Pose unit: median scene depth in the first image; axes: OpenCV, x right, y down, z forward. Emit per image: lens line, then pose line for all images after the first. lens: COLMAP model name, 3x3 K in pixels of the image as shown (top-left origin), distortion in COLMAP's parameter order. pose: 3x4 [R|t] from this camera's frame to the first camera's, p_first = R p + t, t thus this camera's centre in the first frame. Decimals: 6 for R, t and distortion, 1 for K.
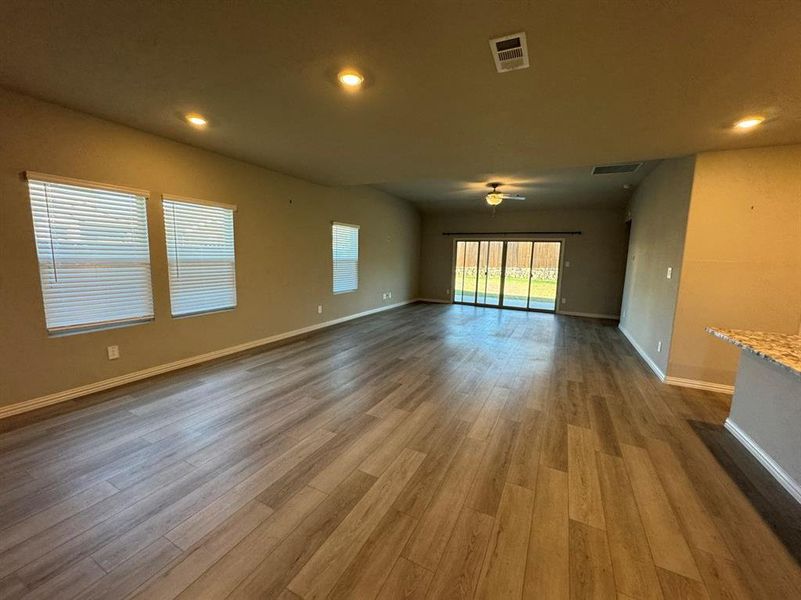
lens RADIAL K [[320.1, 0, 400.8], [0, 320.1, 298.4], [0, 0, 1]] dist [-0.003075, -0.000035]
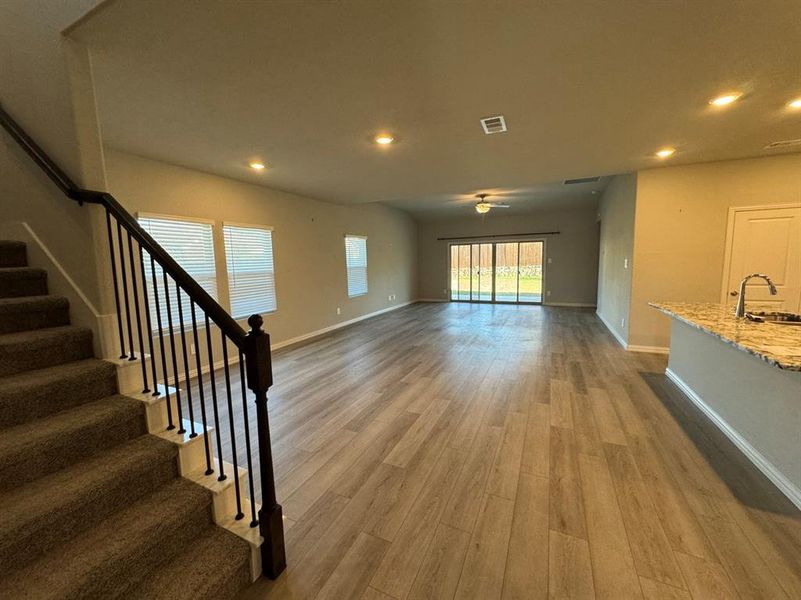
lens RADIAL K [[320.1, 0, 400.8], [0, 320.1, 298.4], [0, 0, 1]] dist [-0.003075, -0.000035]
pose [[0.998106, -0.055066, 0.027434, -0.080710], [0.055500, 0.998341, -0.015326, 0.025597], [-0.026544, 0.016819, 0.999506, -0.213644]]
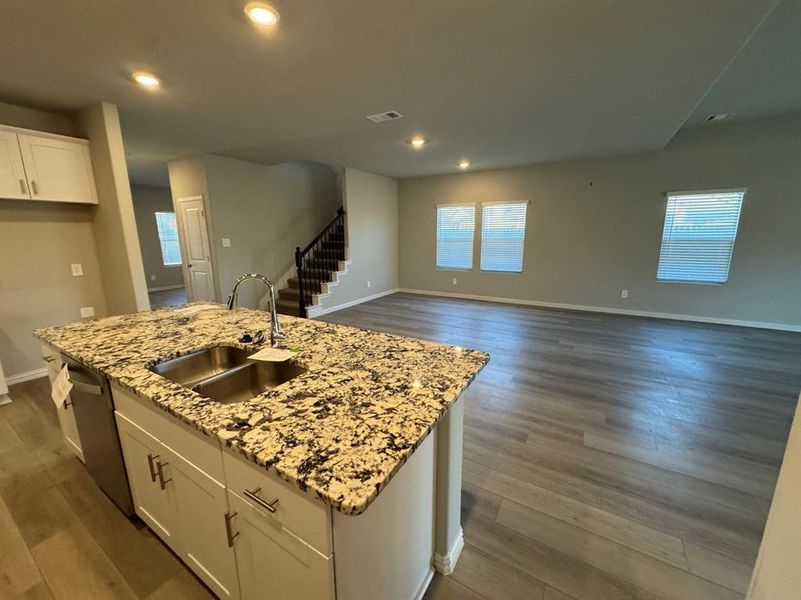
lens RADIAL K [[320.1, 0, 400.8], [0, 320.1, 298.4], [0, 0, 1]] dist [-0.003075, -0.000035]
pose [[-0.077594, 0.175457, -0.981424, 0.960537], [-0.129122, 0.974333, 0.184398, -0.053684], [0.988588, 0.141032, -0.052947, 0.568264]]
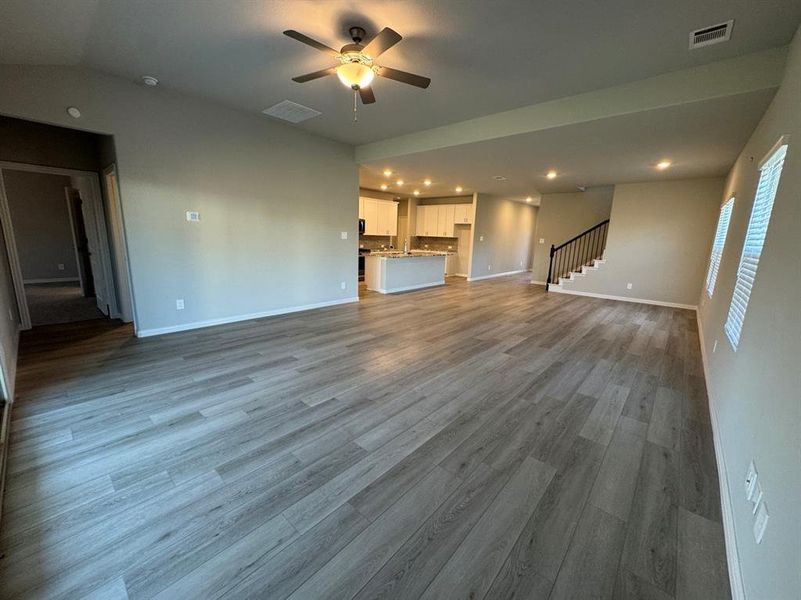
lens RADIAL K [[320.1, 0, 400.8], [0, 320.1, 298.4], [0, 0, 1]] dist [-0.003075, -0.000035]
pose [[-0.965551, -0.107898, 0.236790, 0.180278], [-0.024932, 0.944155, 0.328557, -0.273344], [-0.259017, 0.311335, -0.914320, 2.184320]]
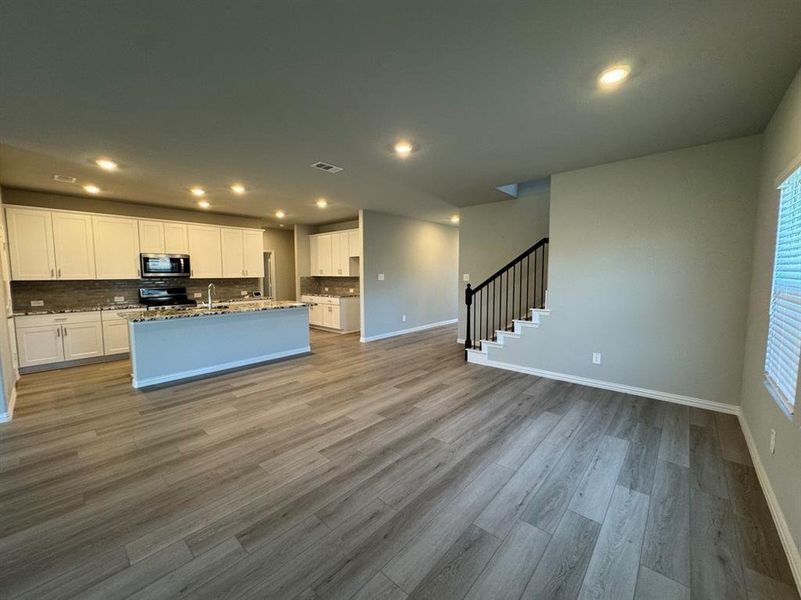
lens RADIAL K [[320.1, 0, 400.8], [0, 320.1, 298.4], [0, 0, 1]] dist [-0.003075, -0.000035]
pose [[-0.965975, -0.045047, 0.254682, -0.270811], [0.011441, 0.976309, 0.216080, -0.170422], [-0.258382, 0.211642, -0.942575, 1.252196]]
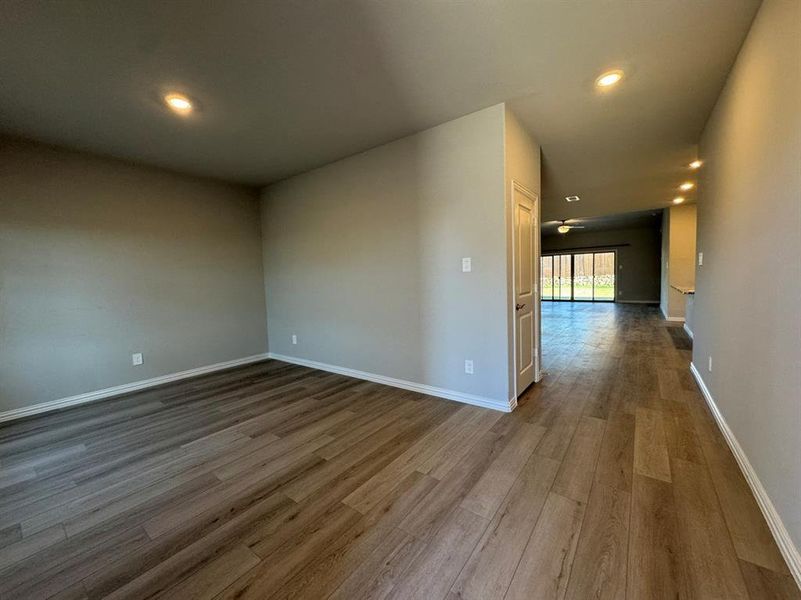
lens RADIAL K [[320.1, 0, 400.8], [0, 320.1, 298.4], [0, 0, 1]] dist [-0.003075, -0.000035]
pose [[0.982839, -0.048172, -0.178064, -0.362252], [0.035904, 0.996795, -0.071489, 0.181898], [0.180937, 0.063869, 0.981419, -1.048454]]
